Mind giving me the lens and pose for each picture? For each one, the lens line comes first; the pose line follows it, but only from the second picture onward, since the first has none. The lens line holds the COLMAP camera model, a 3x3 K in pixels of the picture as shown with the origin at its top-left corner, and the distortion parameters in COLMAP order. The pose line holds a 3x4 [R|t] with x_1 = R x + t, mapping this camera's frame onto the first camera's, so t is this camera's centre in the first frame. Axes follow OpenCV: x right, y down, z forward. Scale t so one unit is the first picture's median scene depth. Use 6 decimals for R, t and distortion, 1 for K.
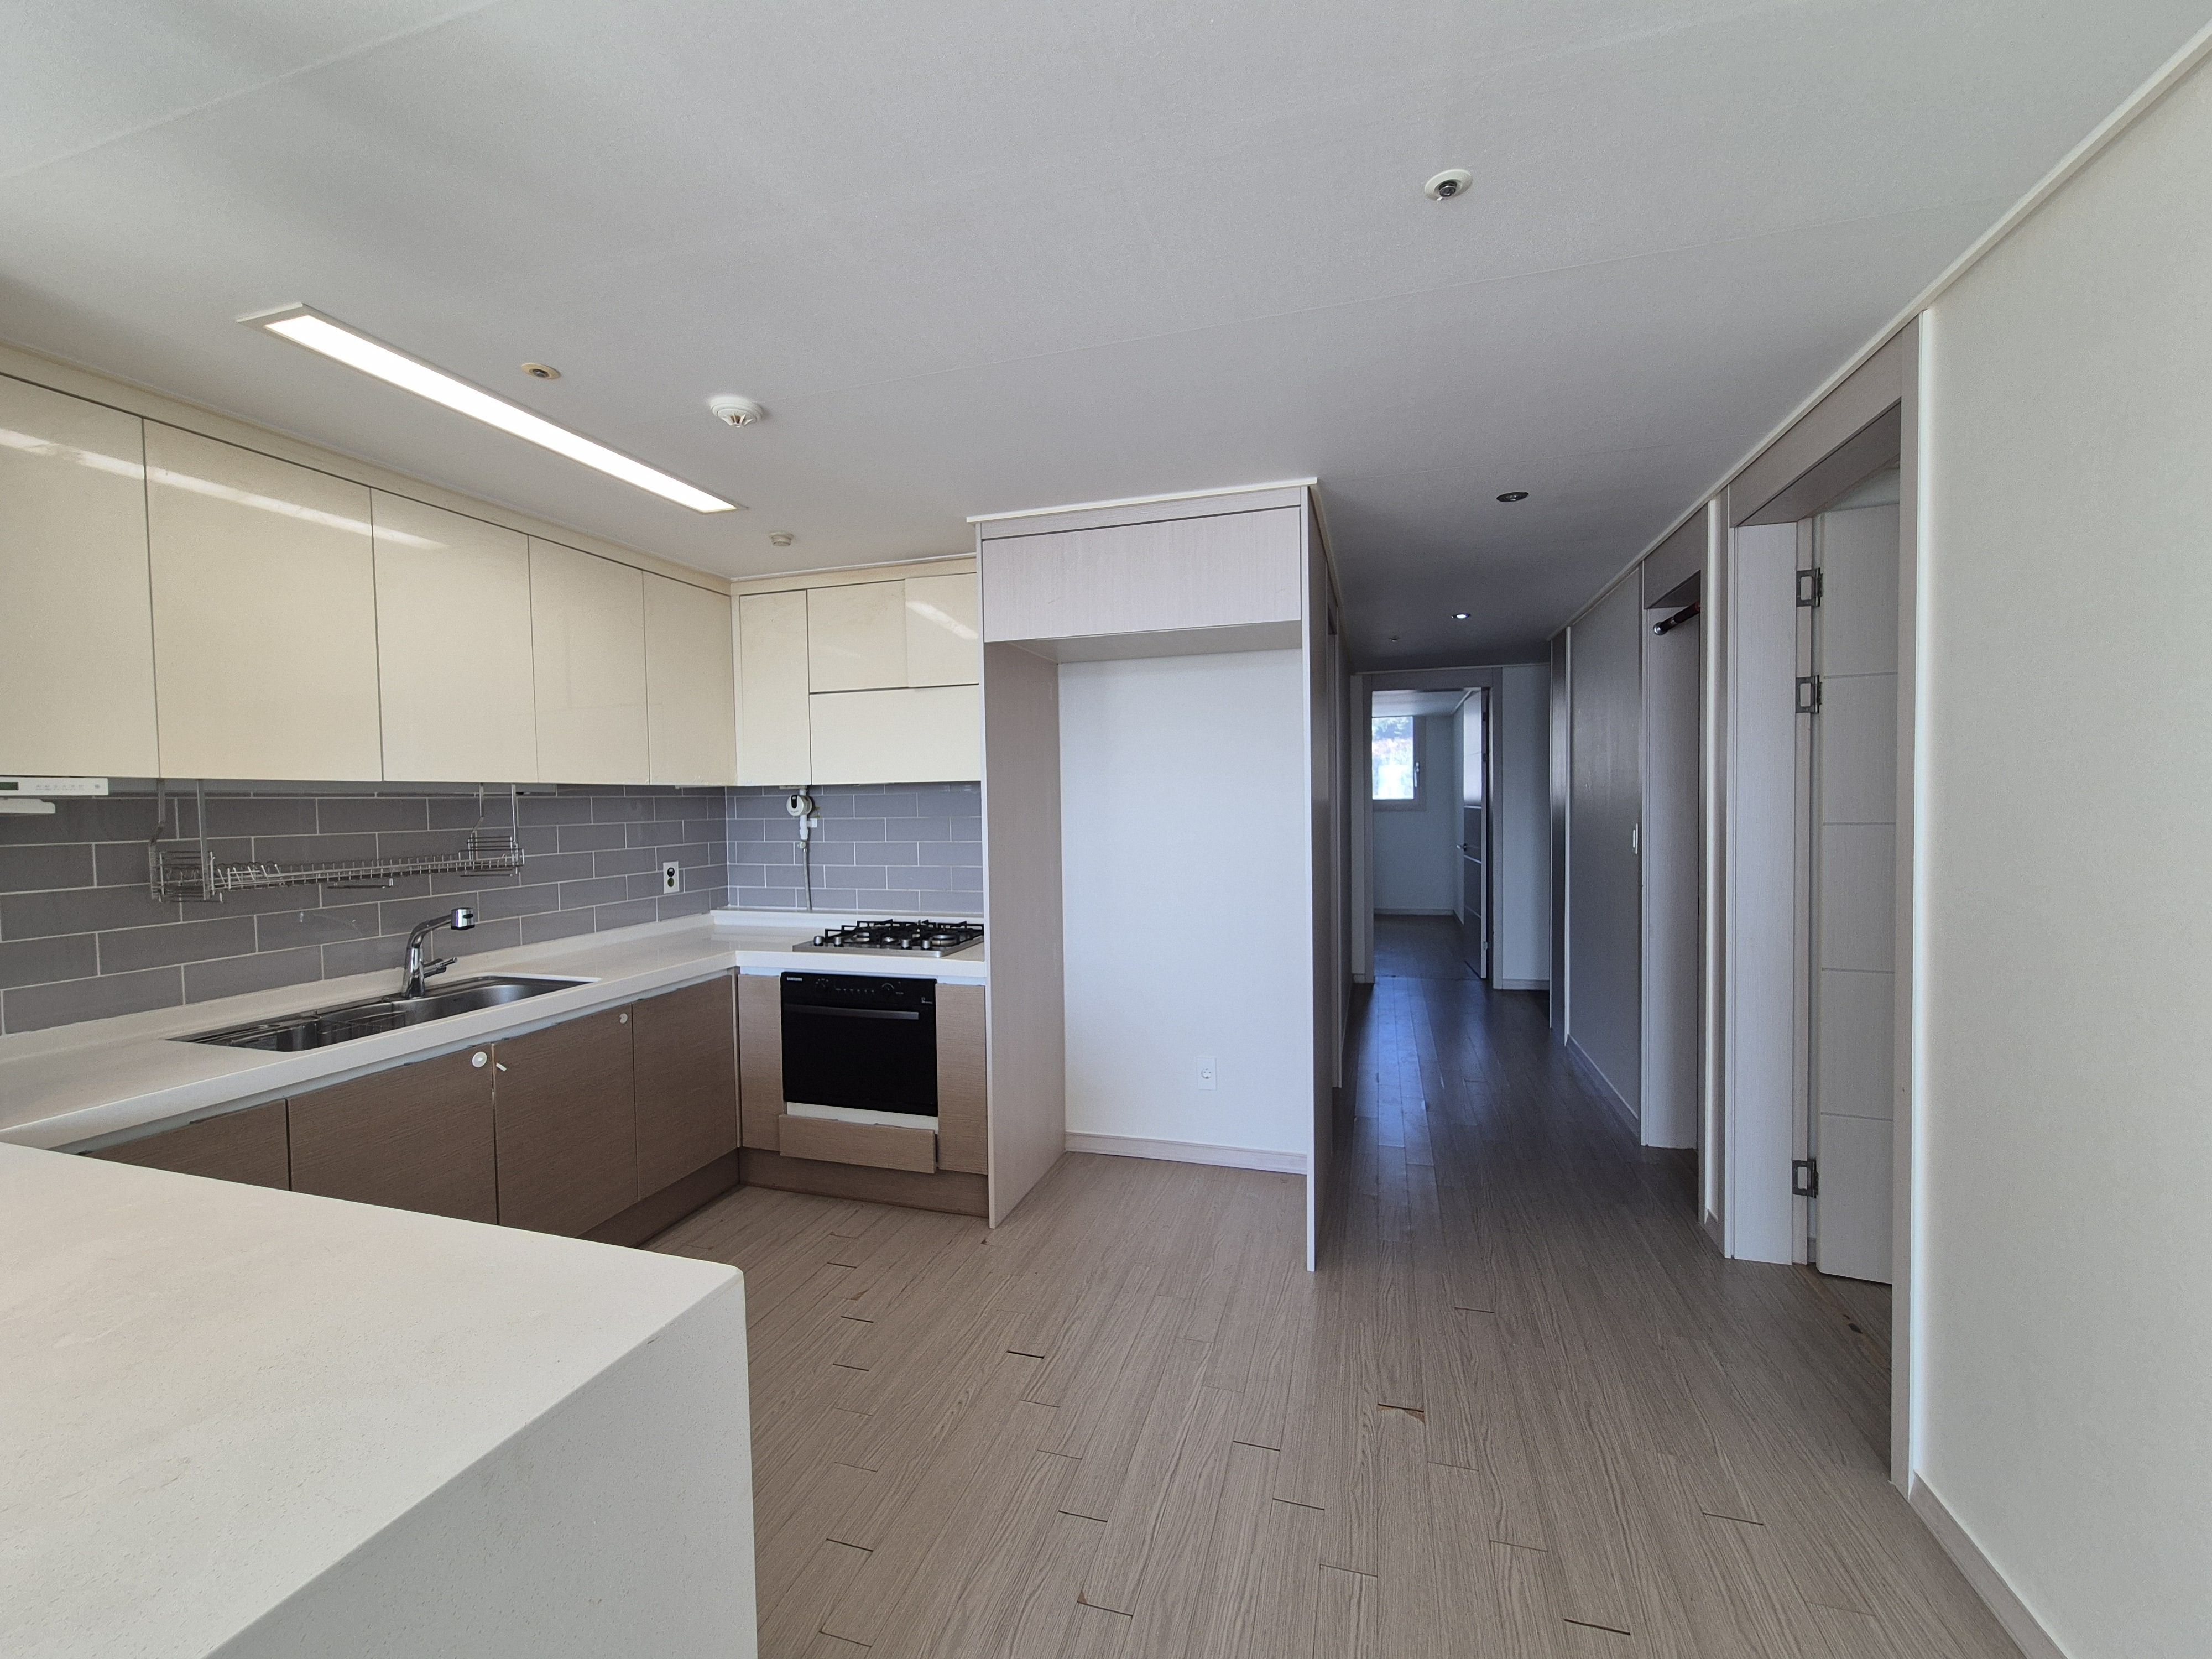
lens RADIAL K [[903.8, 0, 1103.5], [0, 903.8, 830.1], [0, 0, 1]] dist [-0.001814, 0.000148]
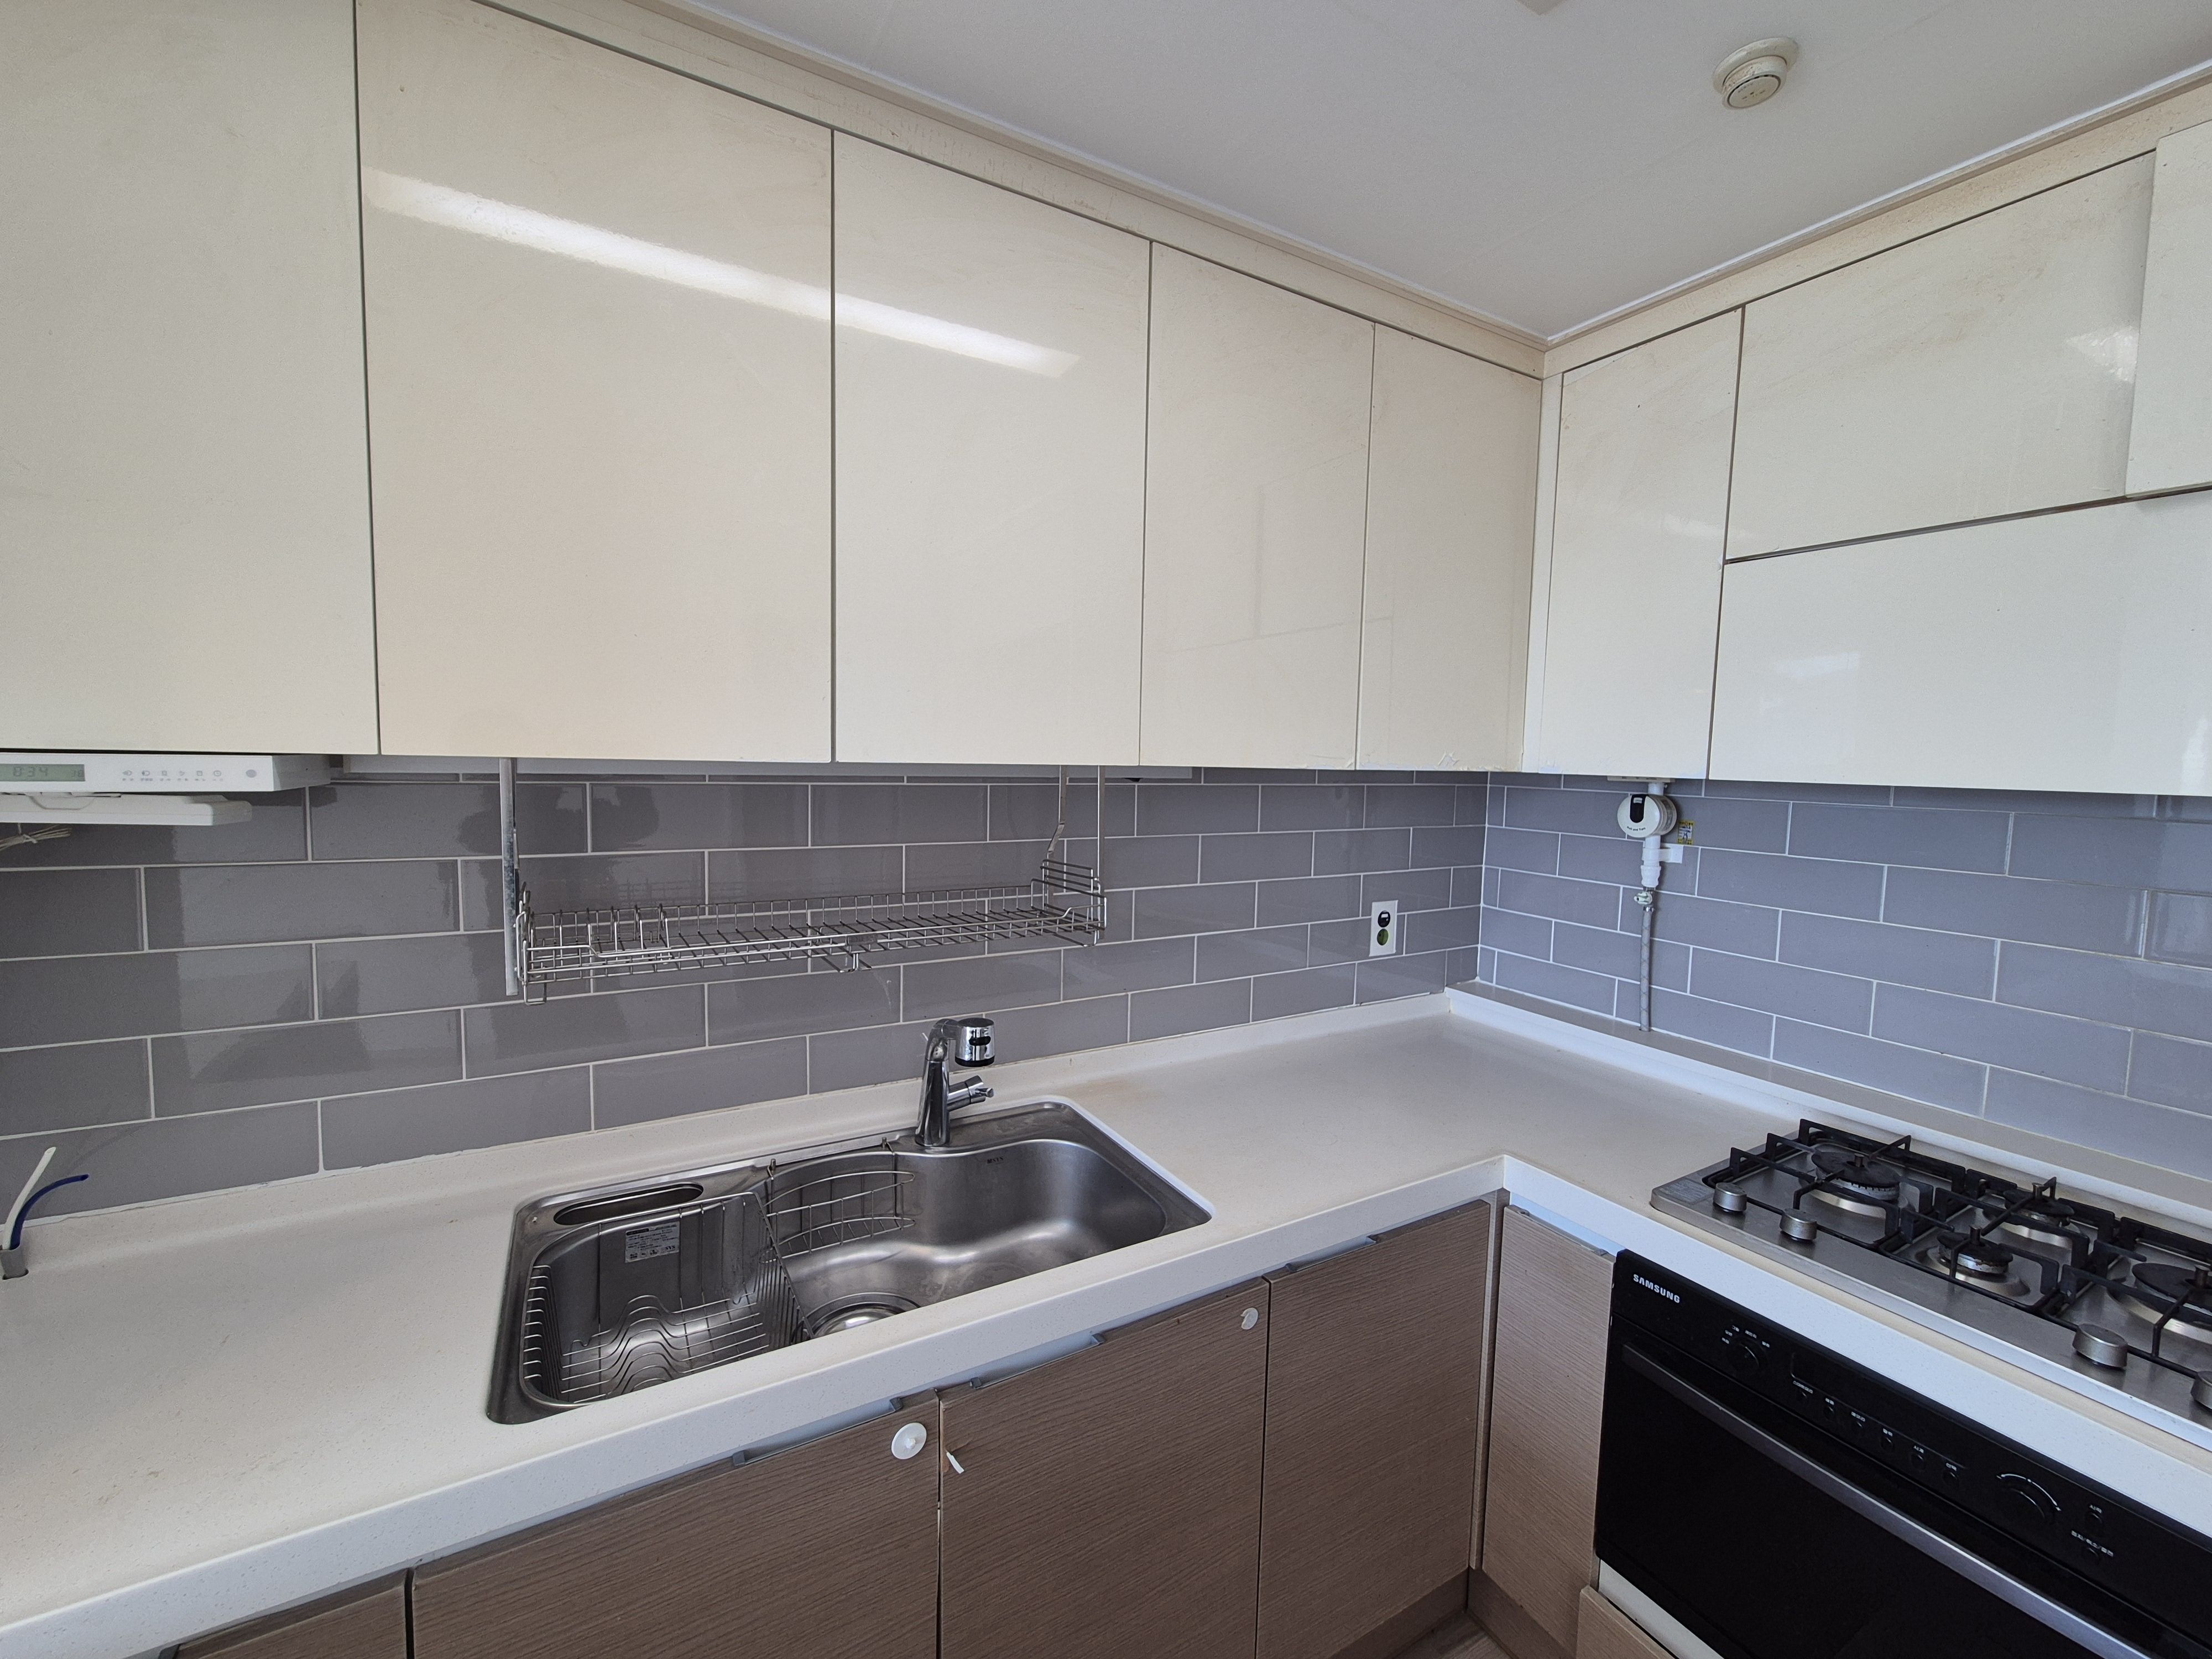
lens RADIAL K [[903.8, 0, 1104.1], [0, 903.8, 825.3], [0, 0, 1]] dist [-0.001814, 0.000148]
pose [[0.725906, 0.083964, -0.682650, -0.234003], [-0.056810, 0.996449, 0.062151, -0.038665], [0.685444, -0.006334, 0.728098, 0.487380]]
